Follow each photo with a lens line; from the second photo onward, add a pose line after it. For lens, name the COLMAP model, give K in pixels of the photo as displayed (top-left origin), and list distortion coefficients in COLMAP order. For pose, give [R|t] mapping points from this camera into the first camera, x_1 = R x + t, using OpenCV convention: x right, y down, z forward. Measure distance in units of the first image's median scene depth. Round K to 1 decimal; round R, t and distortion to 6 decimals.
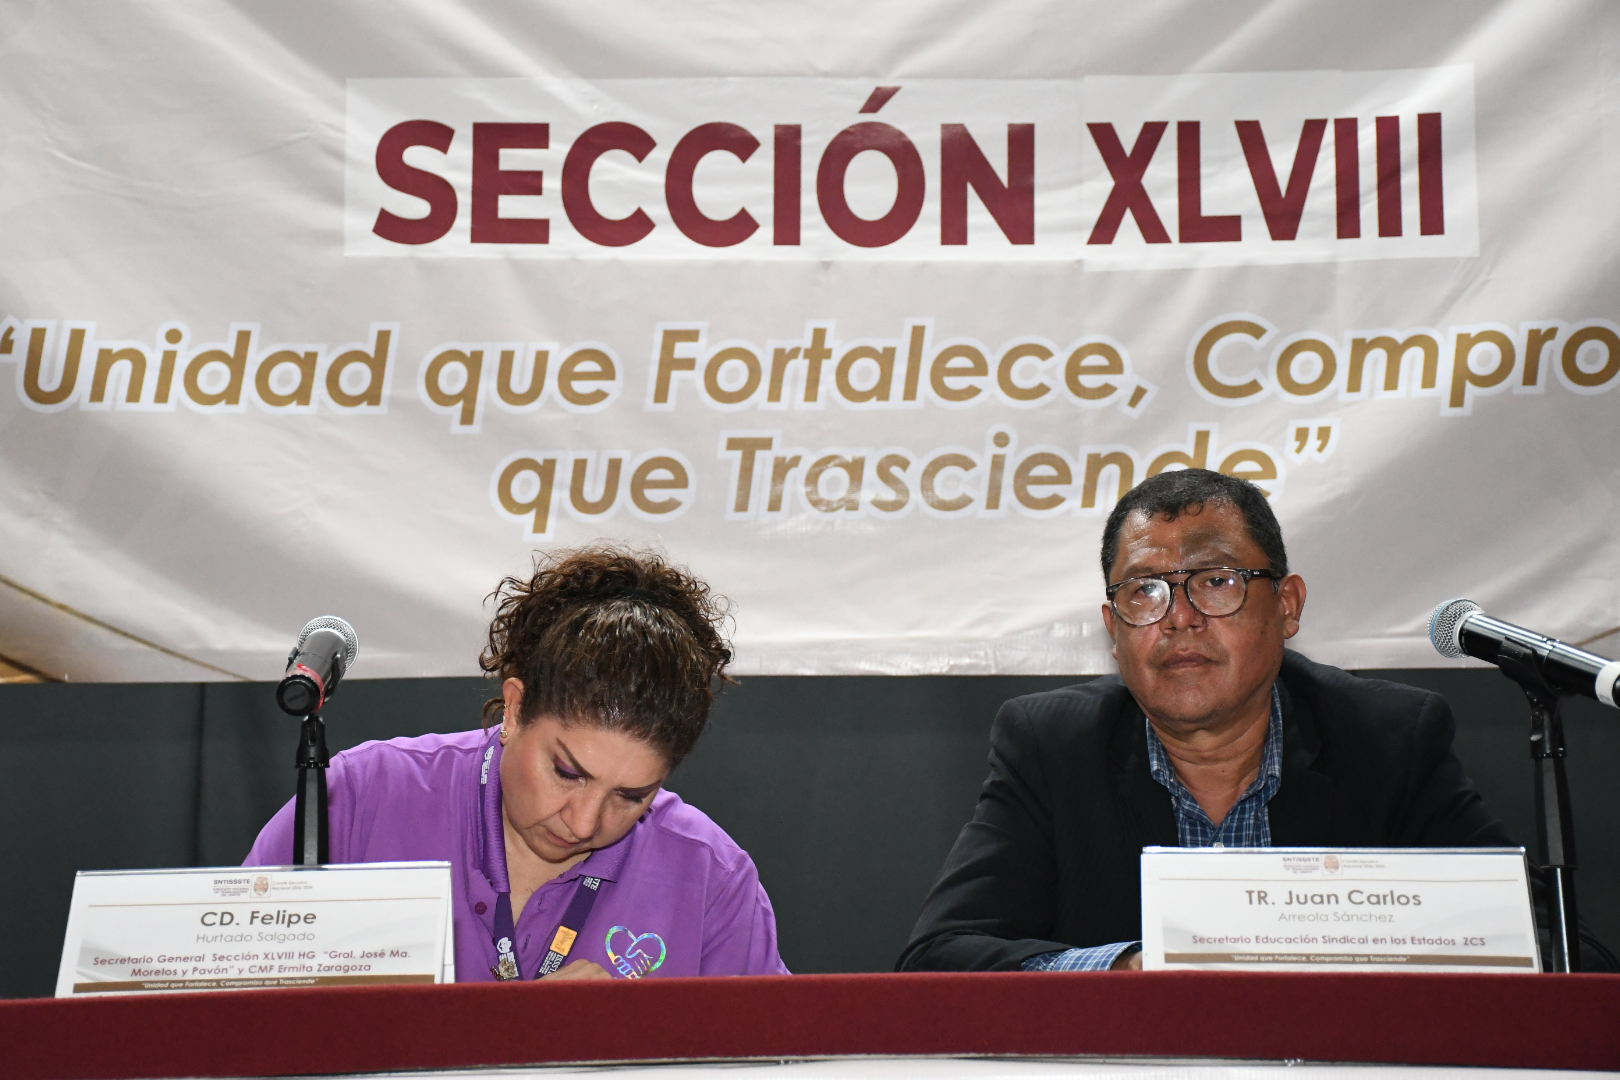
lens RADIAL K [[3416.3, 0, 802.1], [0, 3416.3, 553.4], [0, 0, 1]] dist [0.452162, 0.000000]
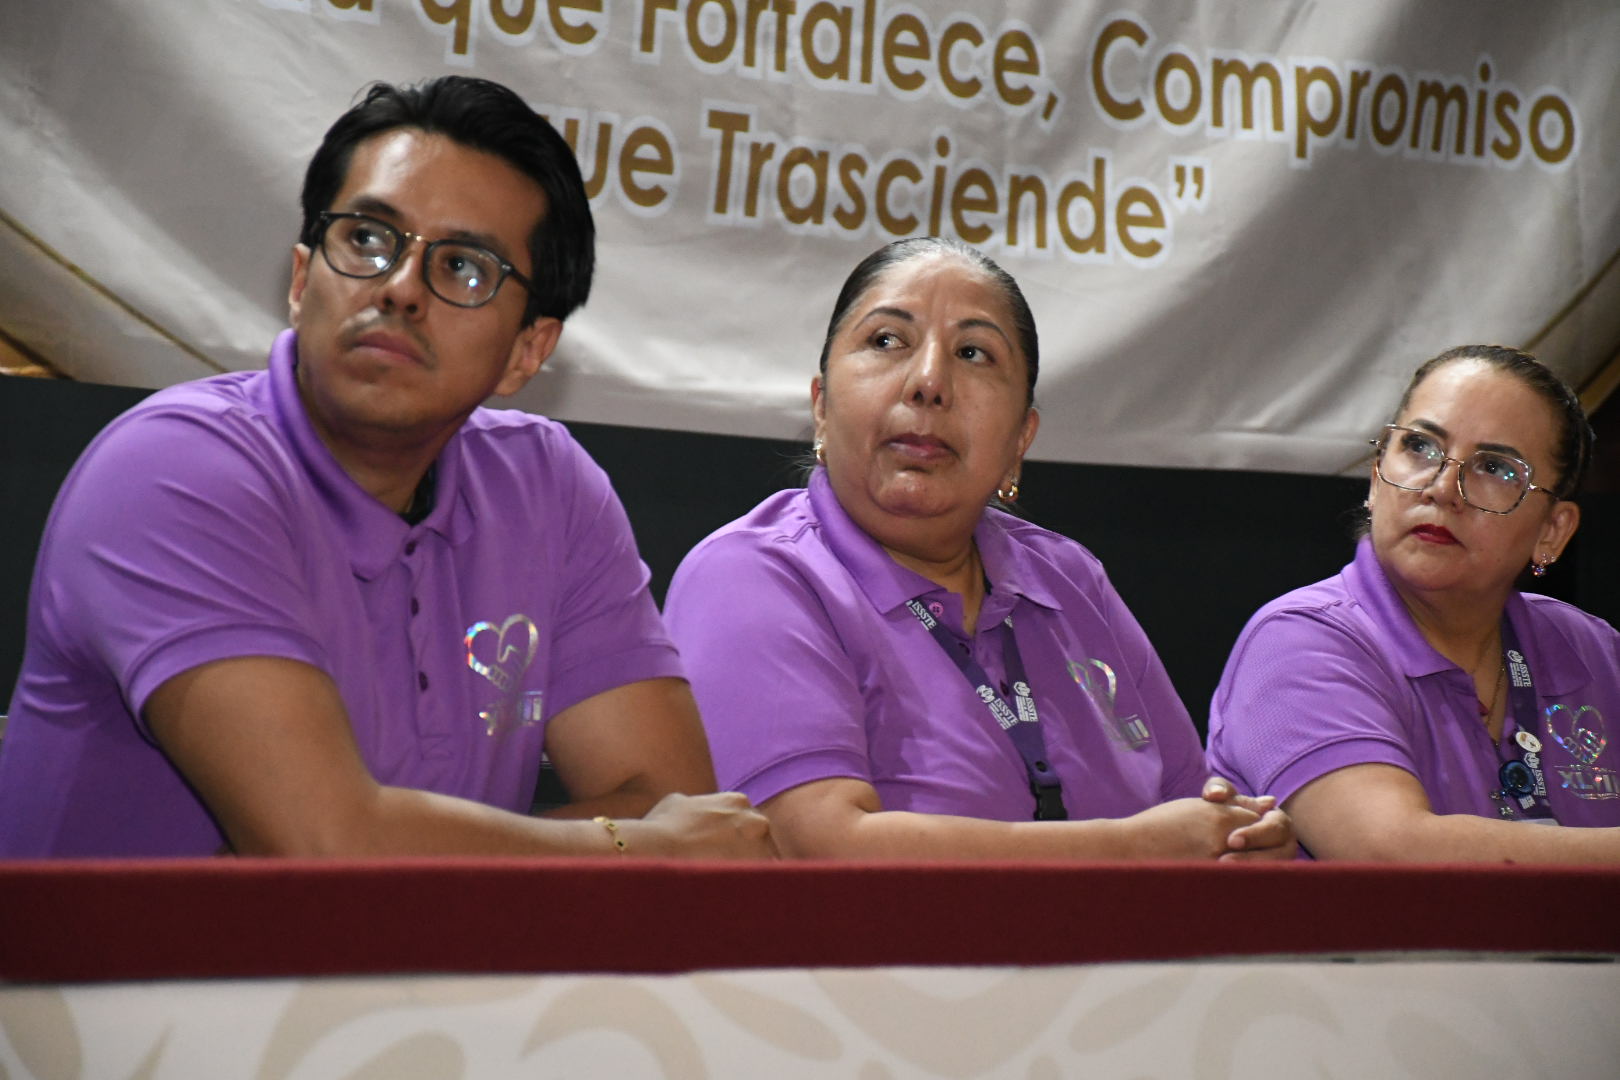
lens RADIAL K [[7016.2, 0, 808.9], [0, 7016.2, 537.3], [0, 0, 1]] dist [1.769951, 0.000000]
pose [[0.626008, 0.046024, 0.778457, -1.186935], [-0.106867, 0.993902, 0.027177, 0.014139], [-0.772460, -0.100204, 0.627109, 0.018484]]
